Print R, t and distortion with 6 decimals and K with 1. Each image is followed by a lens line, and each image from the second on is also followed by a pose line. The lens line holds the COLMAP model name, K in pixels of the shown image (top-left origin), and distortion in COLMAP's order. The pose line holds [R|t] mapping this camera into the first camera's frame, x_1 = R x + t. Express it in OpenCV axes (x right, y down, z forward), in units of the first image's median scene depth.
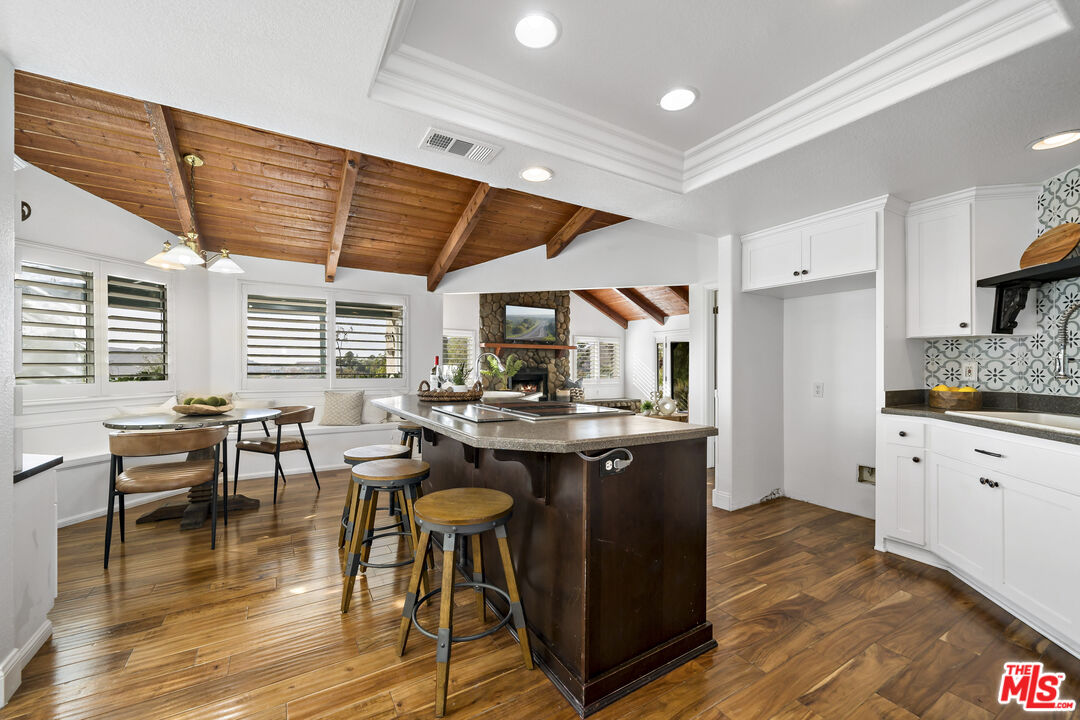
lens RADIAL K [[433.2, 0, 548.4], [0, 433.2, 364.7], [0, 0, 1]] dist [-0.000284, -0.000006]
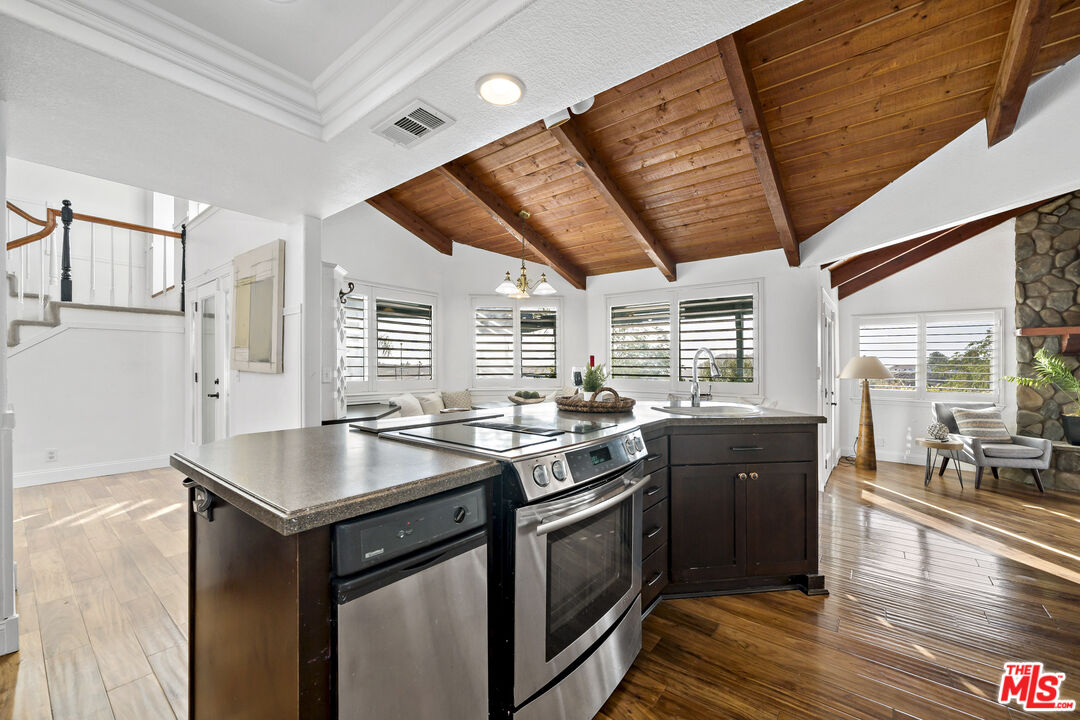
lens RADIAL K [[433.2, 0, 548.4], [0, 433.2, 364.7], [0, 0, 1]] dist [-0.000284, -0.000006]
pose [[0.344508, -0.005084, -0.938770, 0.382127], [0.000344, 0.999986, -0.005289, -0.000236], [0.938783, 0.001500, 0.344505, 0.508392]]
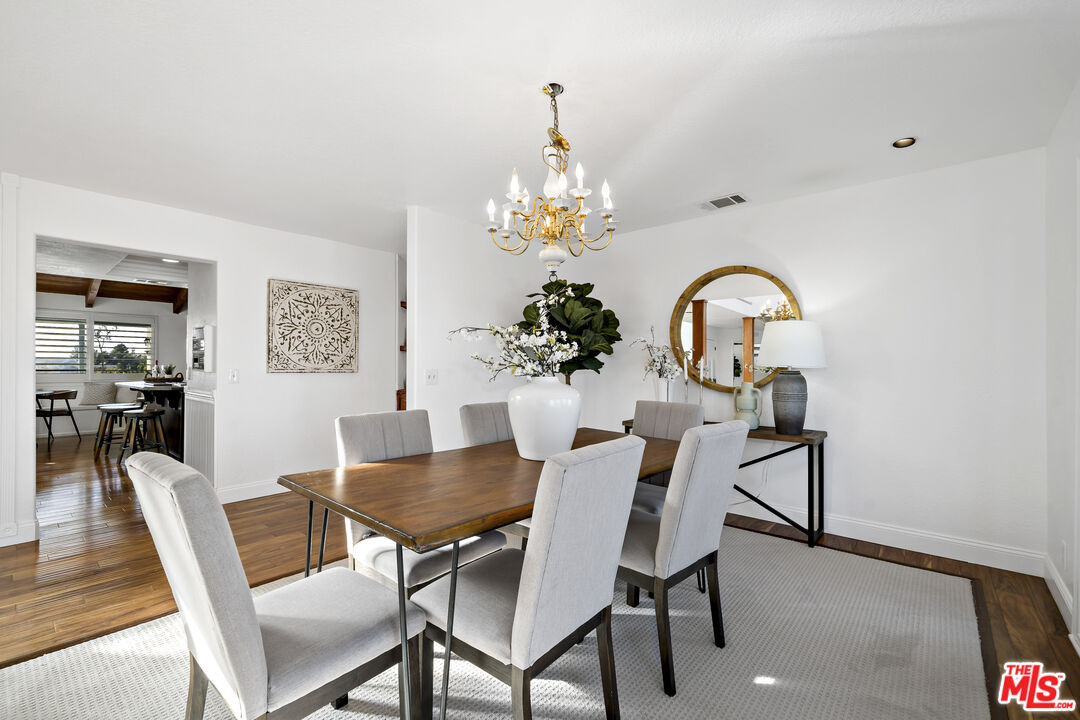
lens RADIAL K [[460.9, 0, 539.9], [0, 460.9, 361.8], [0, 0, 1]] dist [0.000510, 0.000244]
pose [[0.953625, 0.002942, 0.300981, 0.554124], [-0.003169, 0.999995, 0.000266, -0.014084], [-0.300979, -0.001207, 0.953630, -1.095842]]
